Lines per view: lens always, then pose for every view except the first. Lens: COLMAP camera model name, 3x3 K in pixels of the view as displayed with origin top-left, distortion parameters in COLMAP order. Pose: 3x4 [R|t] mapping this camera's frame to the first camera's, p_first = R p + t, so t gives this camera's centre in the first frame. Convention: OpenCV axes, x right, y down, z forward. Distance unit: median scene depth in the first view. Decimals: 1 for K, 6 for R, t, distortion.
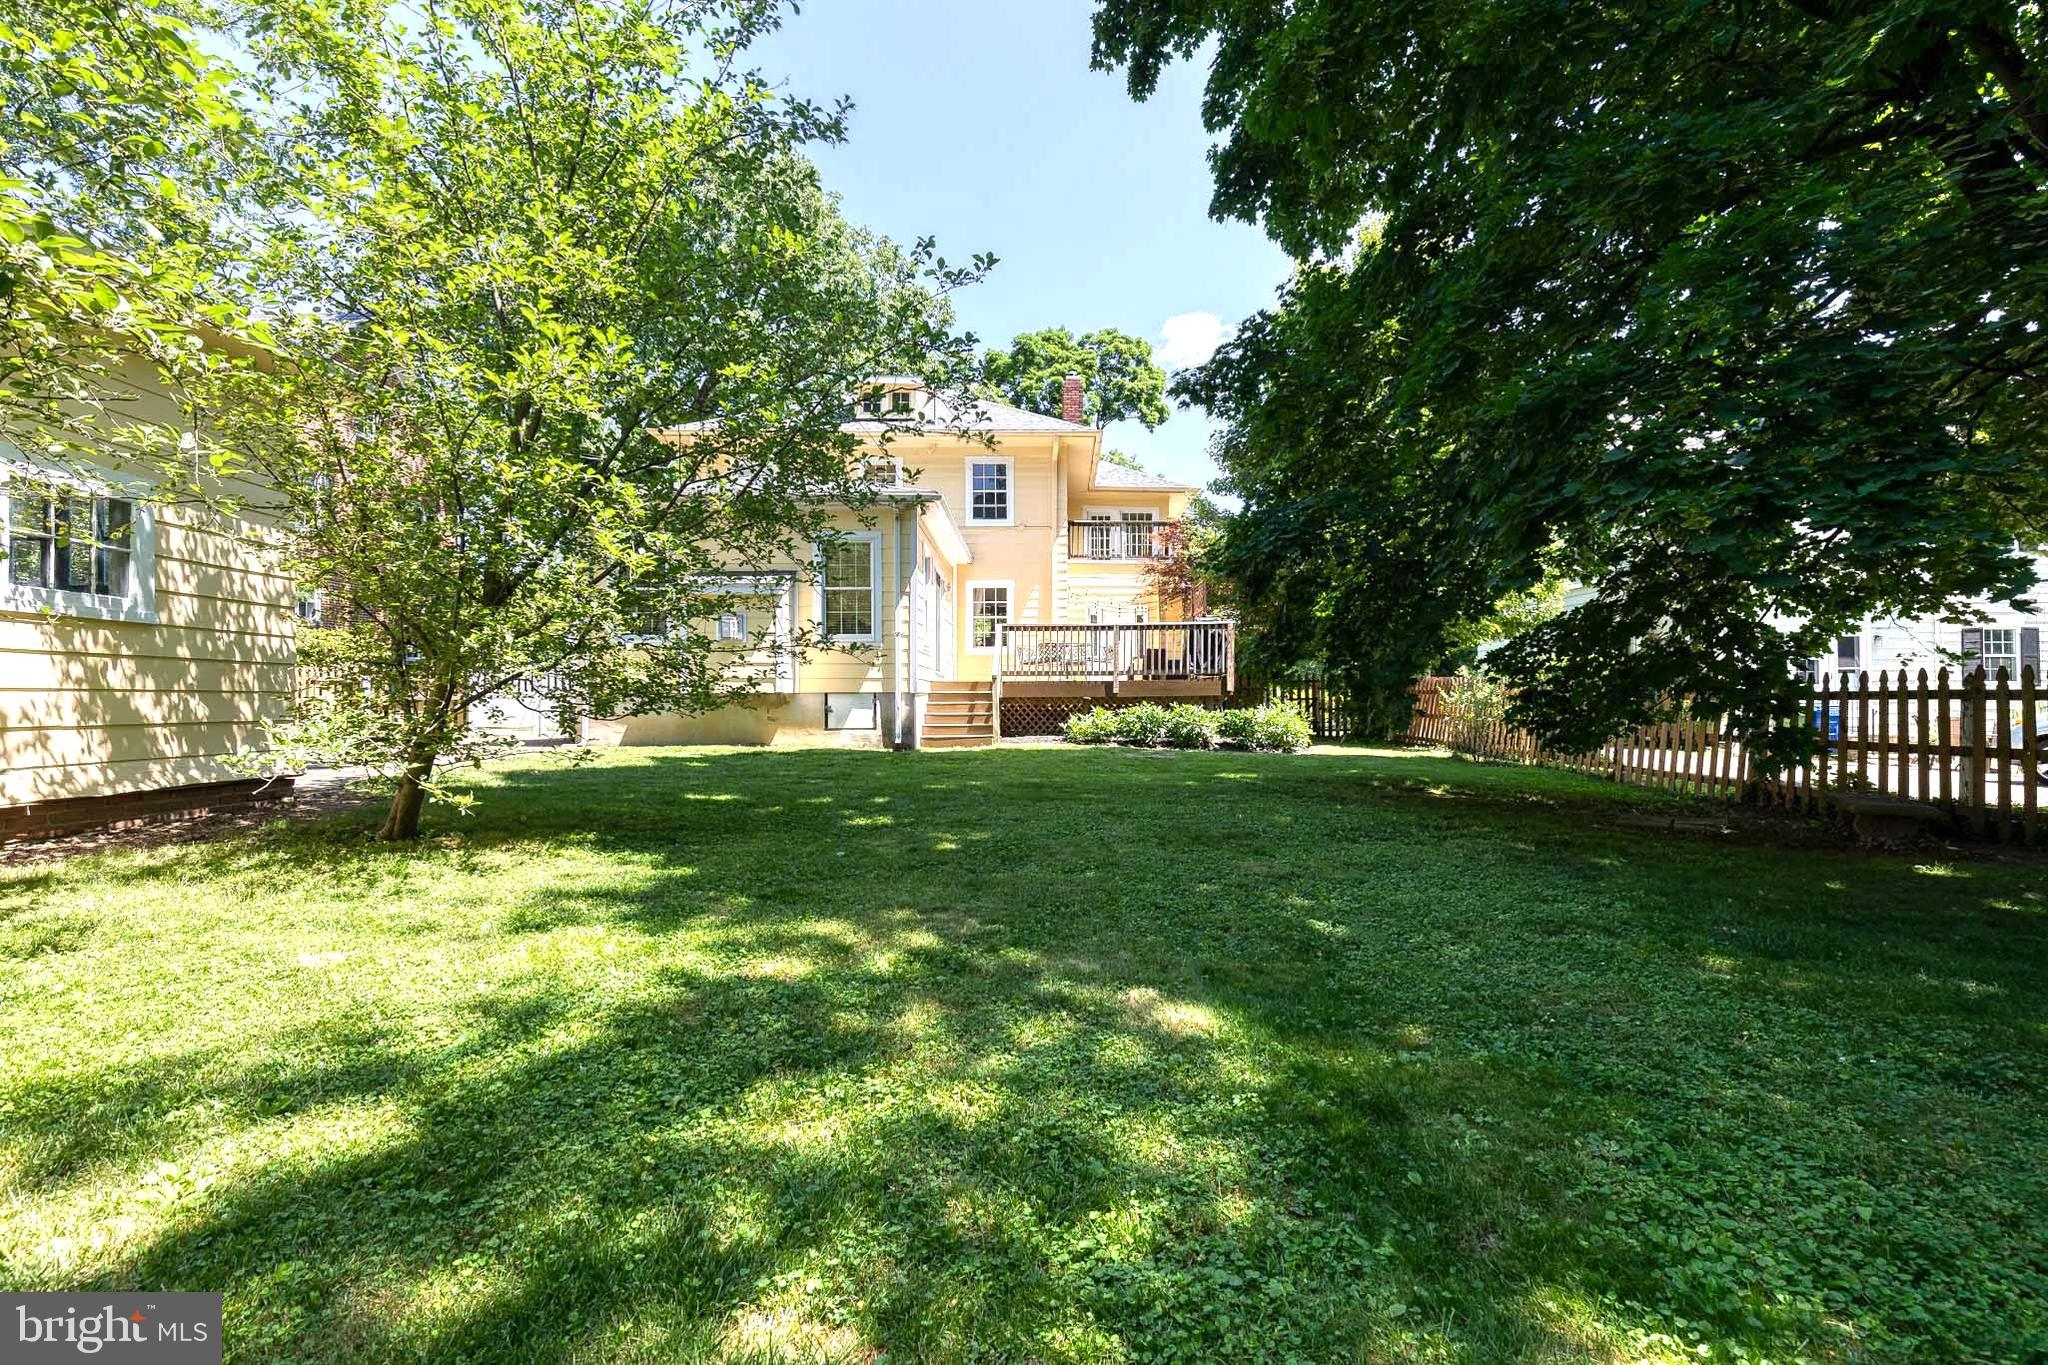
lens RADIAL K [[1002.3, 0, 1022.7], [0, 1002.3, 682.0], [0, 0, 1]] dist [-0.001696, -0.001049]
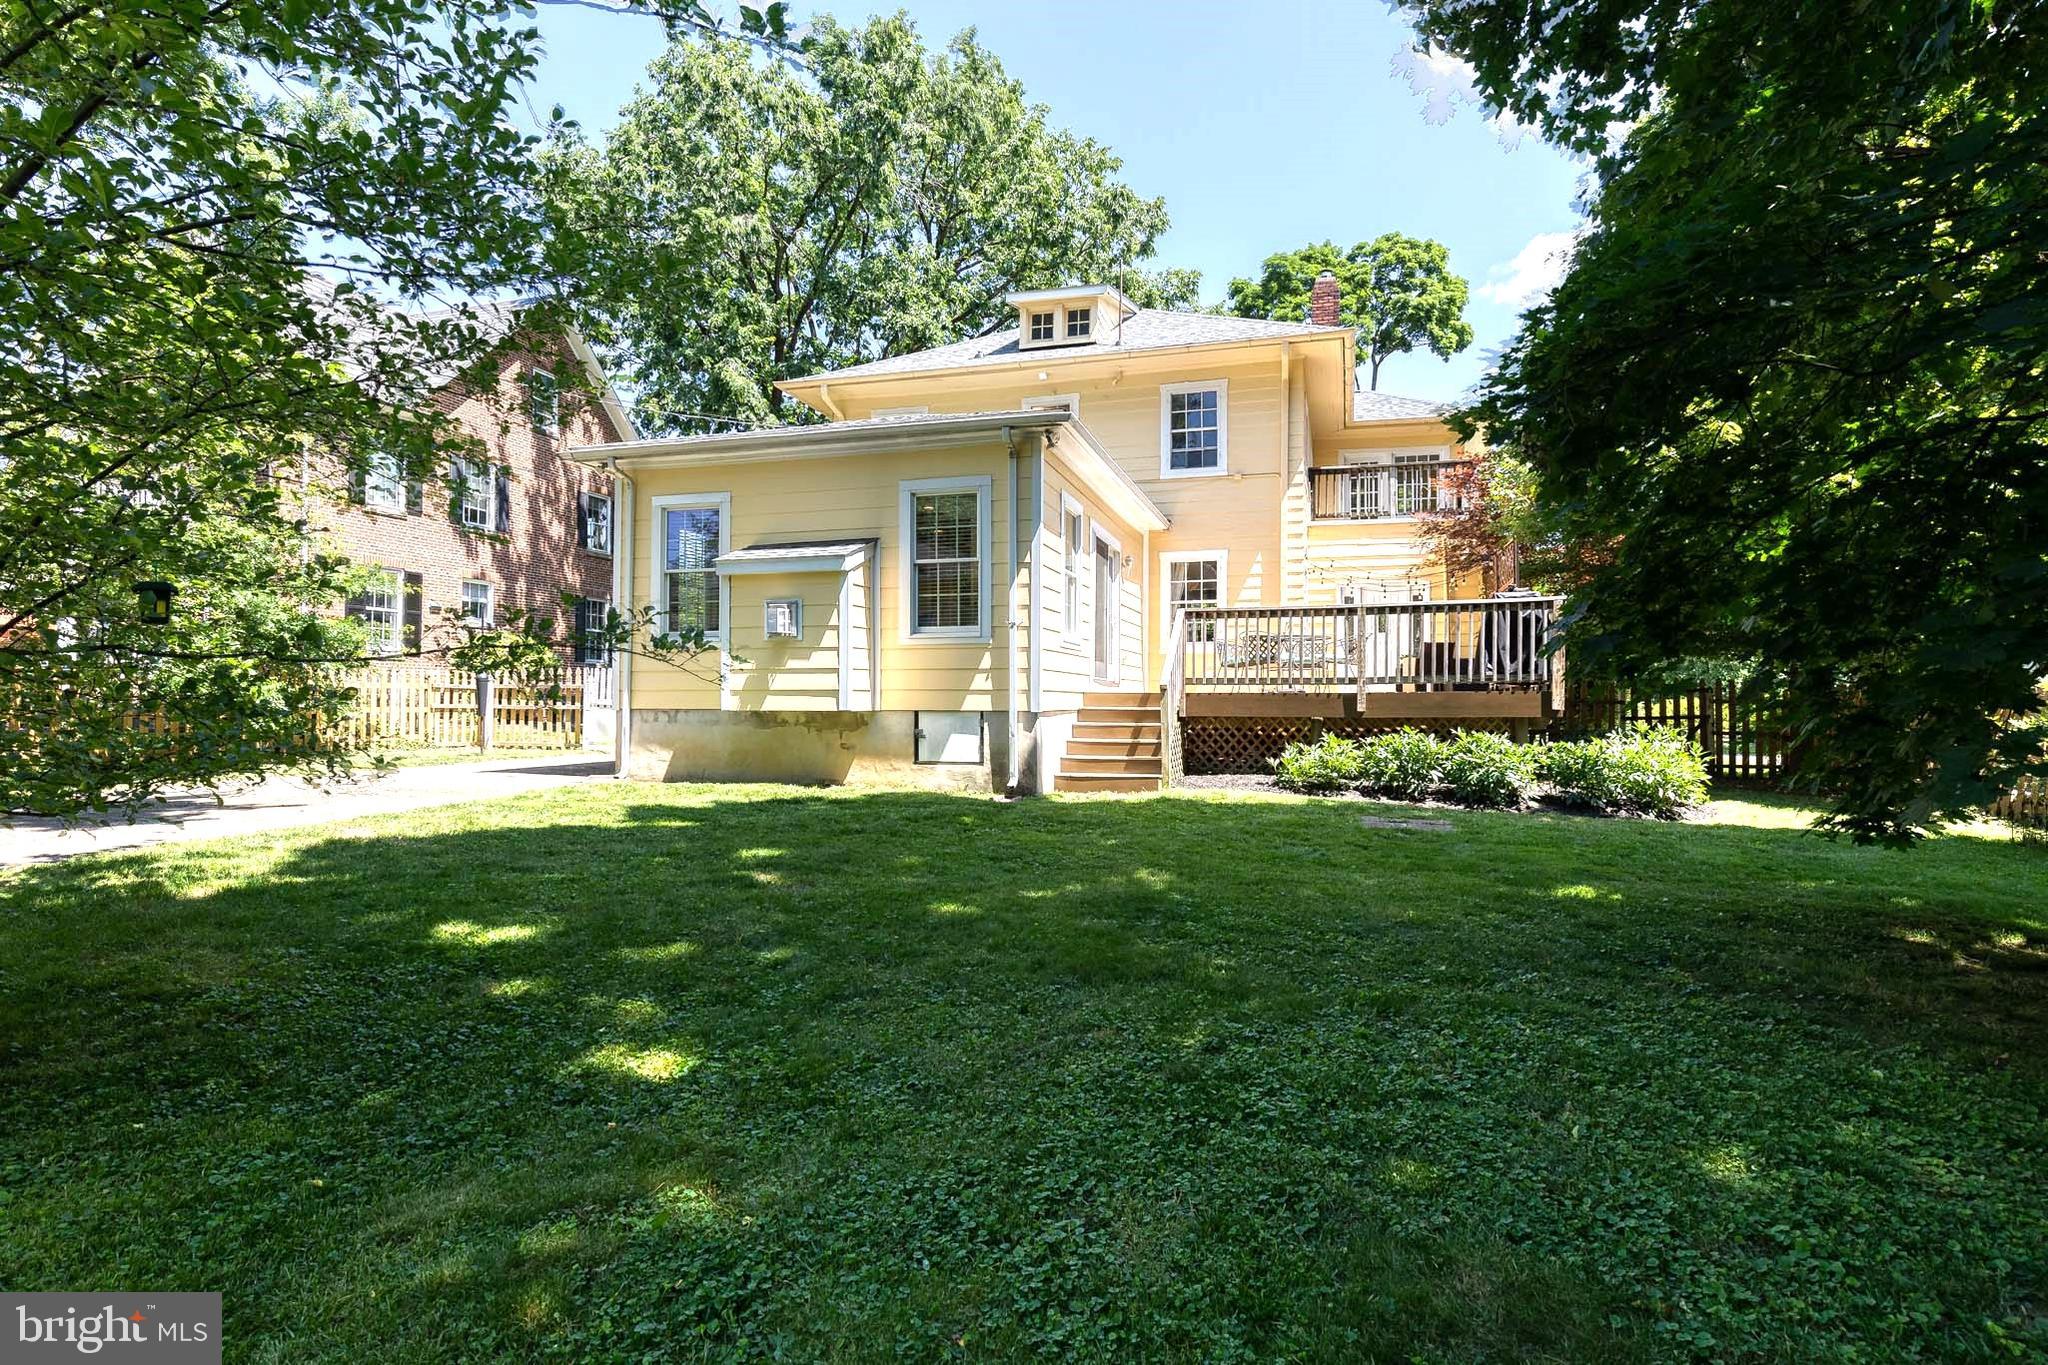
lens RADIAL K [[1002.3, 0, 1026.0], [0, 1002.3, 677.9], [0, 0, 1]] dist [-0.001696, -0.001049]
pose [[0.958699, -0.001069, -0.284420, 0.067608], [0.000834, 0.999999, -0.000945, -0.010085], [0.284421, 0.000669, 0.958699, 0.311568]]
